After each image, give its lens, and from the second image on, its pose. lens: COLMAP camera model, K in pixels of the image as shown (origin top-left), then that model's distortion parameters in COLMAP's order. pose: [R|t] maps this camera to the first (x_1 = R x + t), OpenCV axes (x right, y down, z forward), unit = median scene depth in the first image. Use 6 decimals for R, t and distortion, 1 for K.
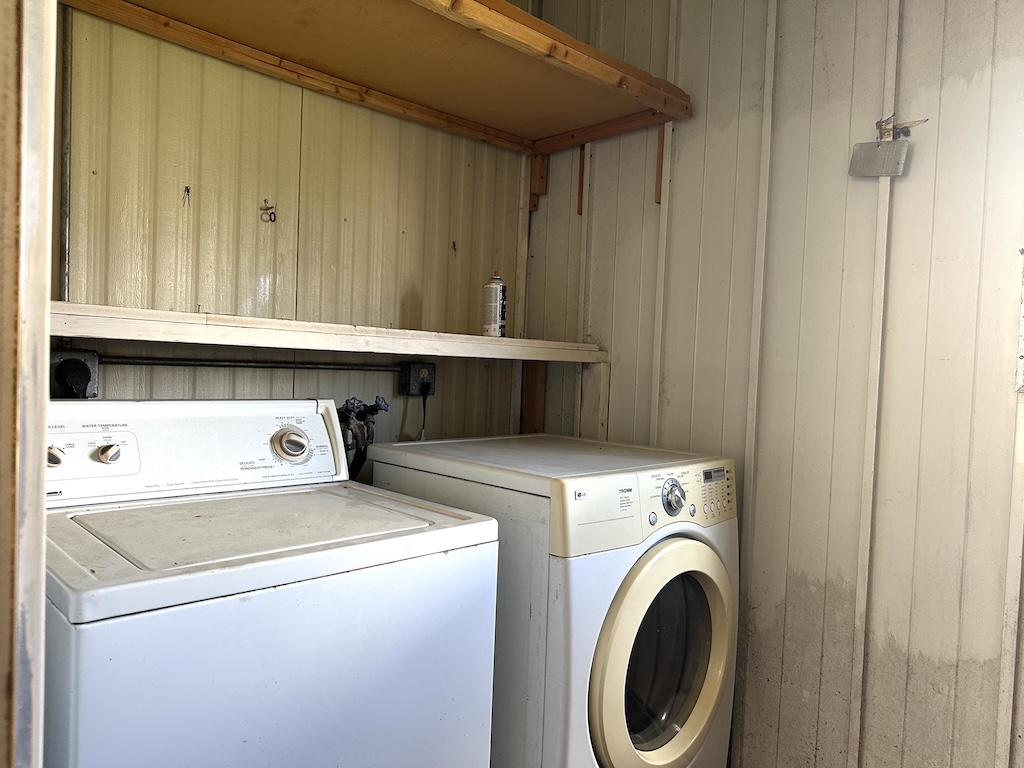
lens RADIAL K [[734.9, 0, 513.6], [0, 734.9, 384.9], [0, 0, 1]] dist [0.022170, -0.022783]
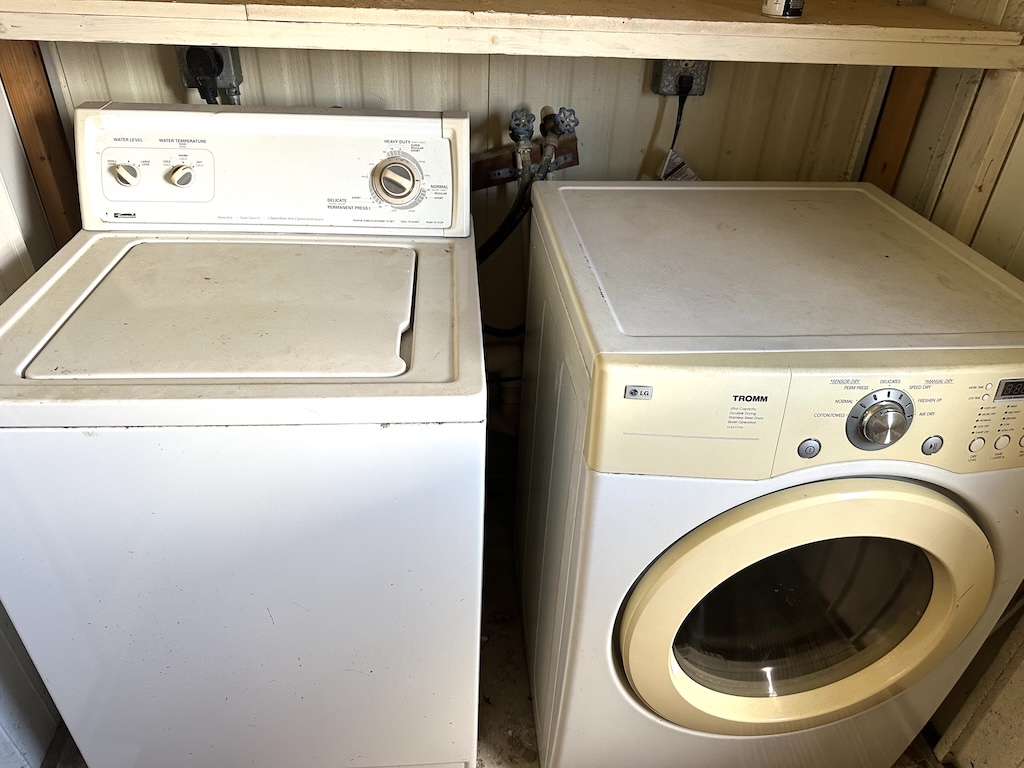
lens RADIAL K [[734.9, 0, 516.3], [0, 734.9, 394.6], [0, 0, 1]] dist [0.022170, -0.022783]
pose [[0.759521, 0.363564, -0.539397, 0.302884], [-0.025660, 0.845326, 0.533634, -0.149261], [0.649977, -0.391465, 0.651372, 0.482679]]
